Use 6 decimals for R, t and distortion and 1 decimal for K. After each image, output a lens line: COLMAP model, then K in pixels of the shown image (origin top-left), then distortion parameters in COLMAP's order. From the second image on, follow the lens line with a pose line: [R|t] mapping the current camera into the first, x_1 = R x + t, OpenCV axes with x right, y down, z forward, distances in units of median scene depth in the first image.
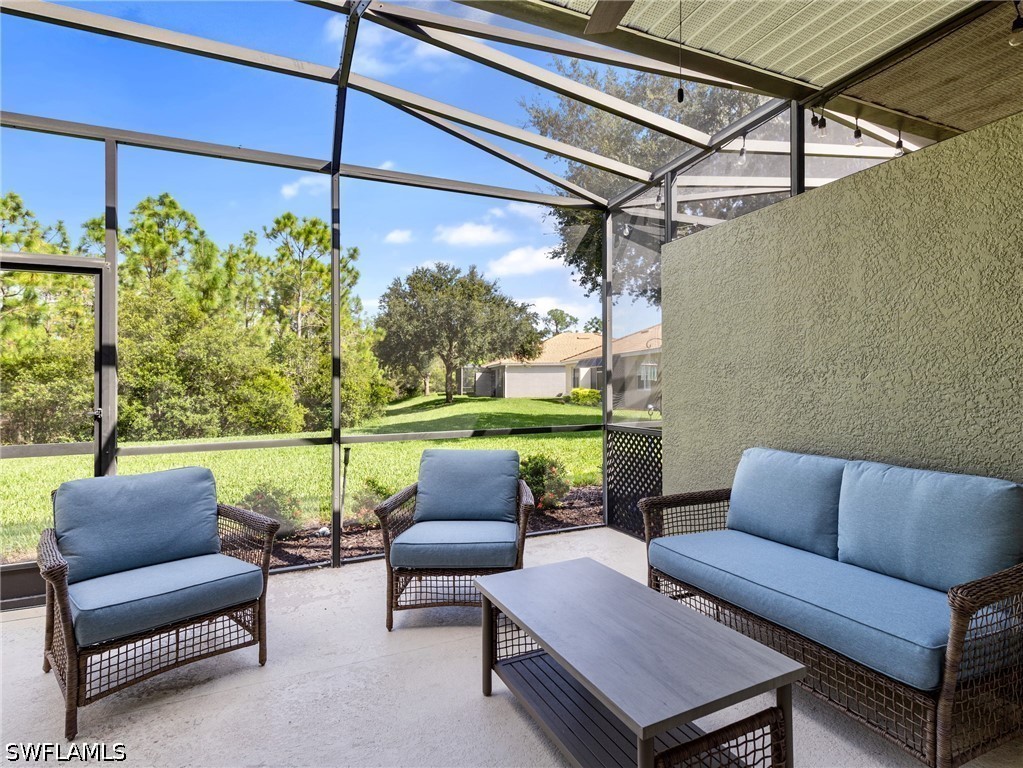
lens RADIAL K [[524.1, 0, 517.6], [0, 524.1, 373.5], [0, 0, 1]] dist [0.012972, -0.003192]
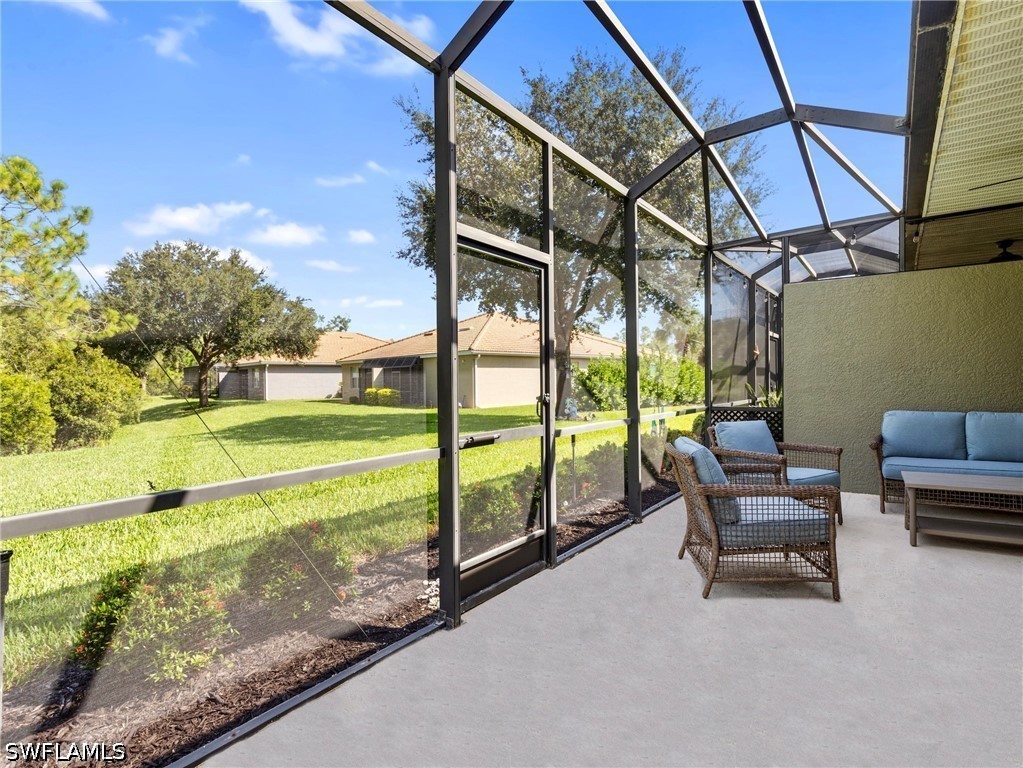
lens RADIAL K [[524.1, 0, 515.2], [0, 524.1, 380.4], [0, 0, 1]] dist [0.012972, -0.003192]
pose [[0.860820, 0.001172, 0.508908, -0.137861], [-0.006035, 0.999951, 0.007905, 0.002848], [-0.508873, -0.009876, 0.860785, 0.009626]]
